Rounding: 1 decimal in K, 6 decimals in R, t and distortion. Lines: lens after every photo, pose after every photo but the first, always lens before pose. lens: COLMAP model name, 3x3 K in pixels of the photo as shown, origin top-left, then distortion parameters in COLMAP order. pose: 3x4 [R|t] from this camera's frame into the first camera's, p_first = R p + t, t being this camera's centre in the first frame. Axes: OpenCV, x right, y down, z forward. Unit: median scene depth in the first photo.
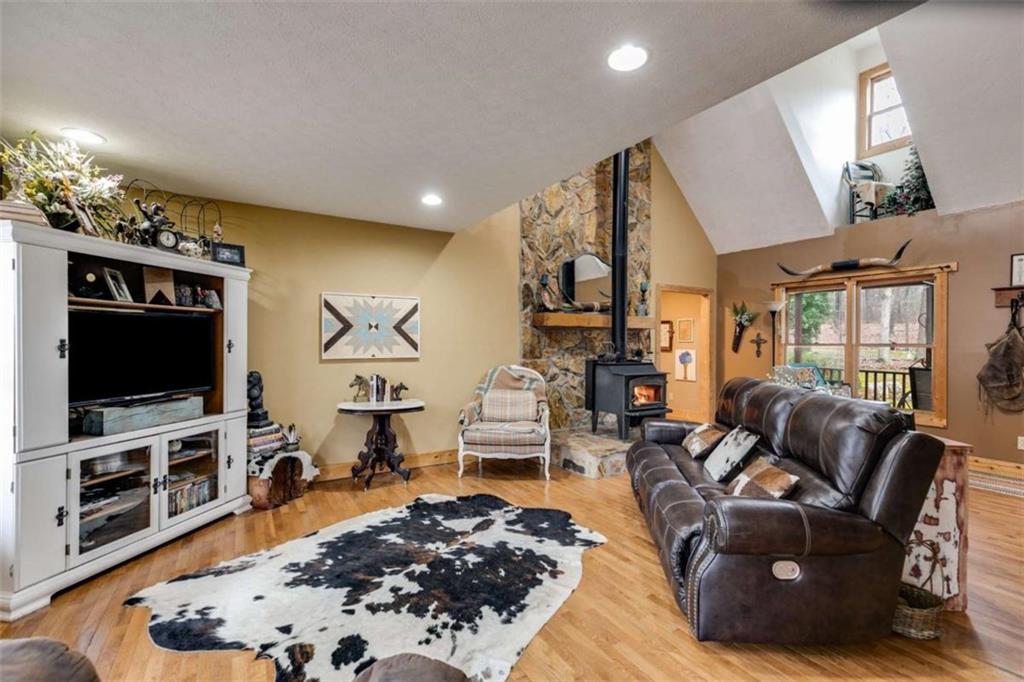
lens RADIAL K [[460.7, 0, 516.8], [0, 460.7, 340.9], [0, 0, 1]] dist [0.002829, 0.000285]
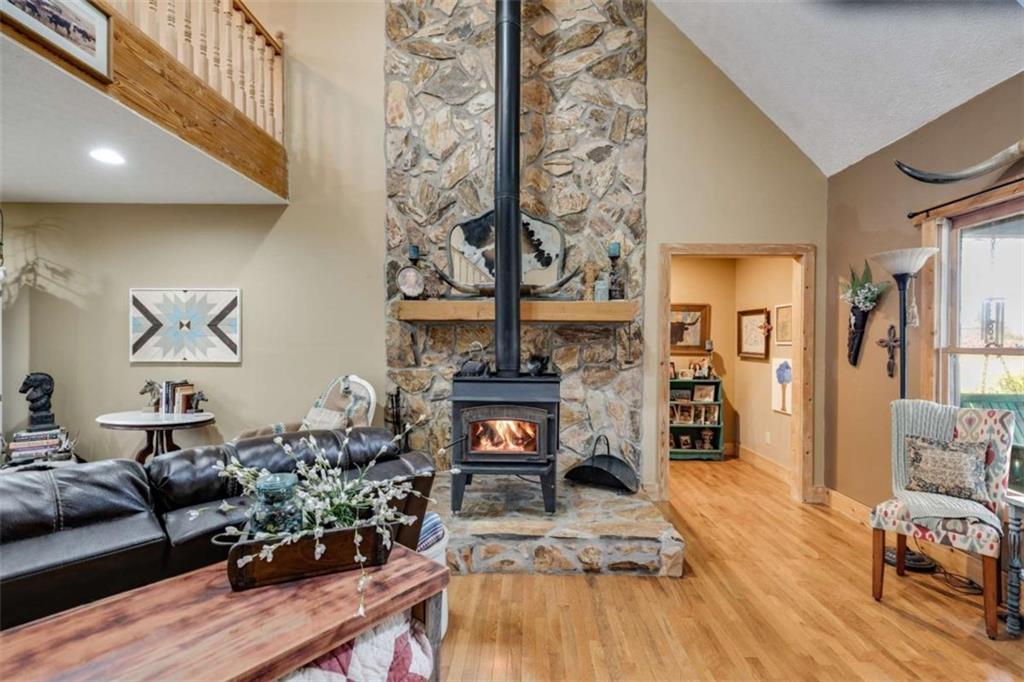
lens RADIAL K [[460.7, 0, 516.8], [0, 460.7, 340.9], [0, 0, 1]] dist [0.002829, 0.000285]
pose [[0.843840, -0.002313, -0.536589, 0.561183], [-0.001562, 0.999976, -0.006766, 0.002869], [0.536592, 0.006547, 0.843816, 0.501953]]
